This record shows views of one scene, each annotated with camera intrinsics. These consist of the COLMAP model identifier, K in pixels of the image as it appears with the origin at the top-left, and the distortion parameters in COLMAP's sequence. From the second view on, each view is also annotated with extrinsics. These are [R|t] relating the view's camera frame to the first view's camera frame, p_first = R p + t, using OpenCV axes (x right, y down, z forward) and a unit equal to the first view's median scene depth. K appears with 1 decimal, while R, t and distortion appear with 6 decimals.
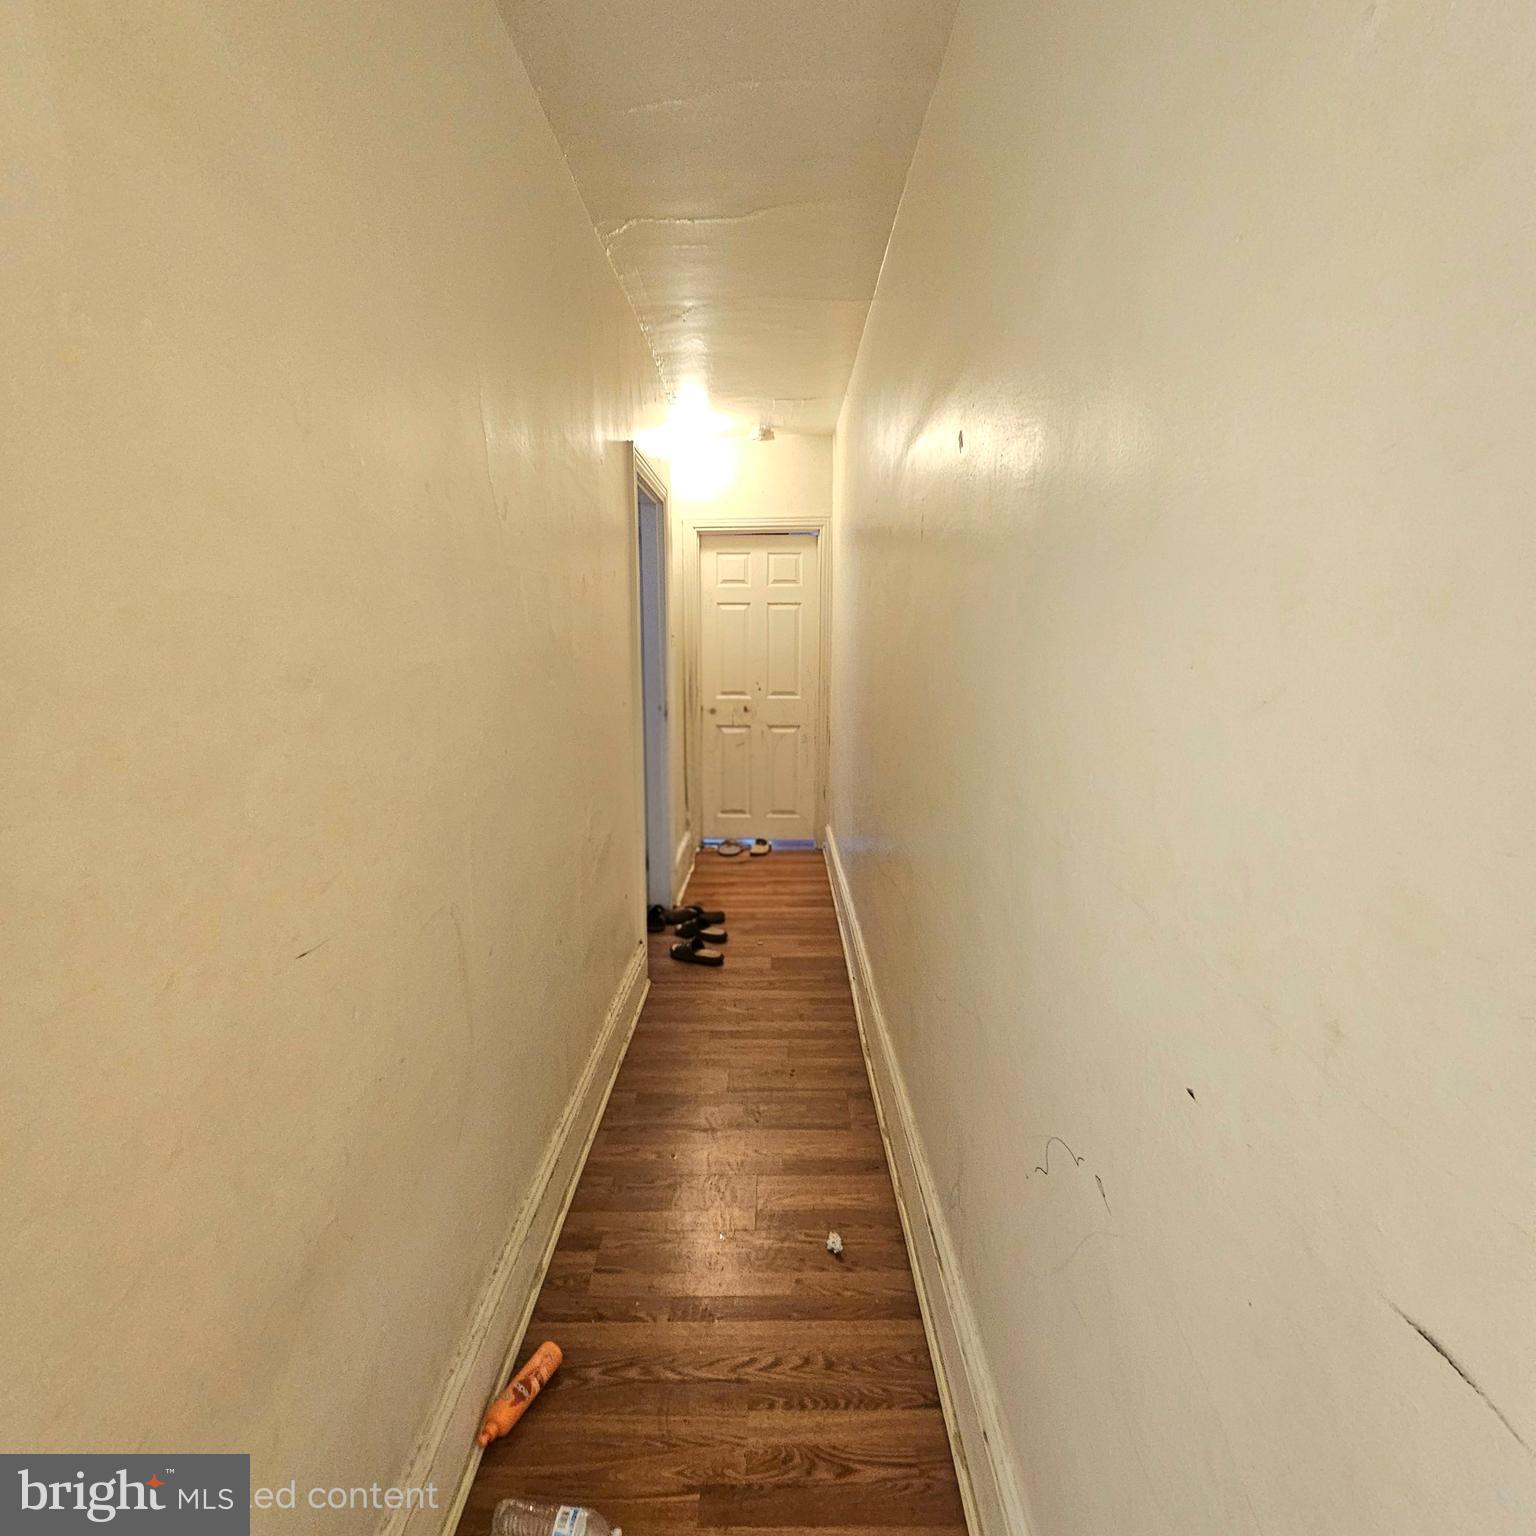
lens RADIAL K [[835.9, 0, 769.1], [0, 835.9, 763.0], [0, 0, 1]] dist [0.002644, 0.000418]
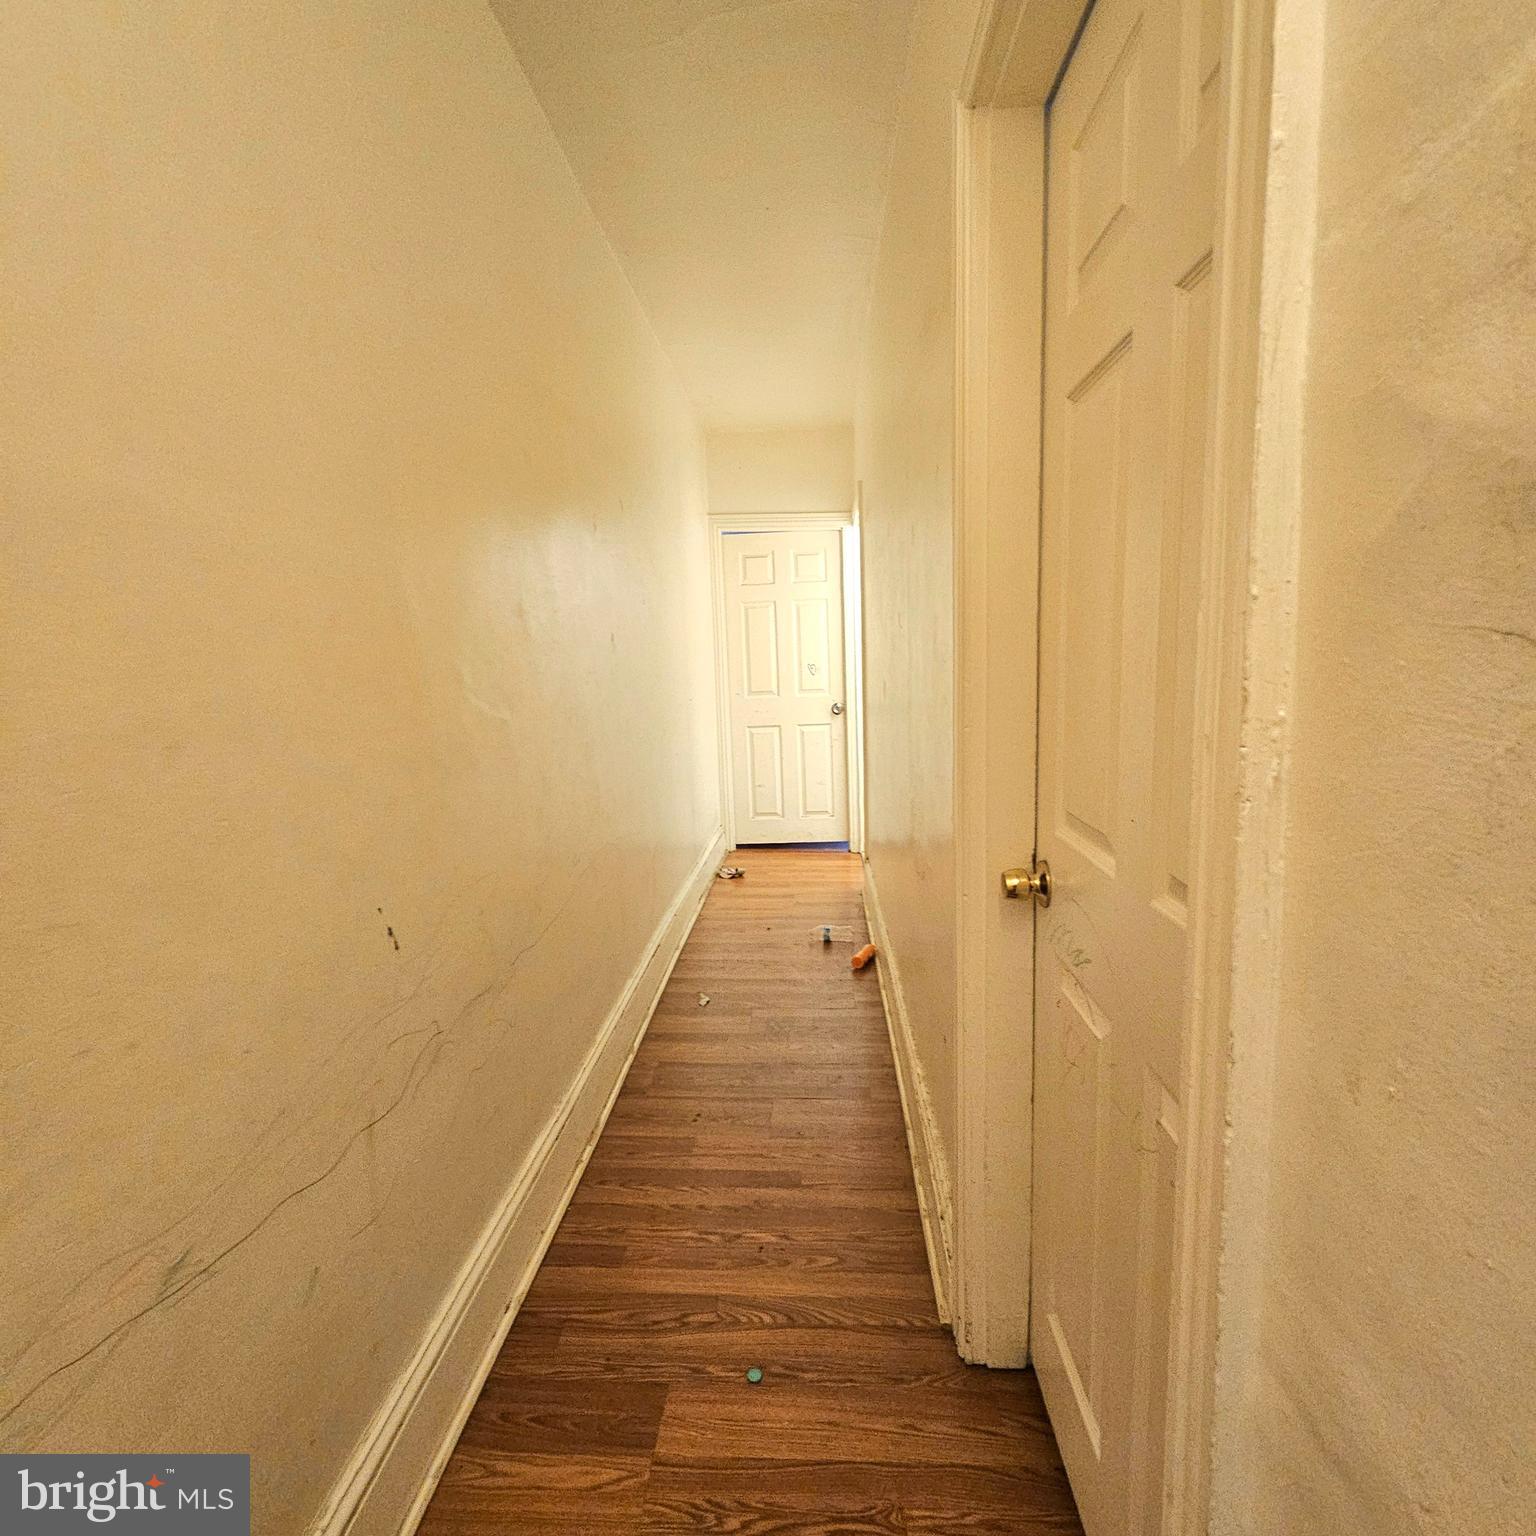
lens RADIAL K [[835.9, 0, 767.9], [0, 835.9, 771.6], [0, 0, 1]] dist [0.002644, 0.000418]
pose [[-0.998989, -0.031998, -0.031564, -0.014426], [0.002021, -0.733542, 0.679641, 0.122506], [-0.044900, 0.678890, 0.732866, 0.323568]]
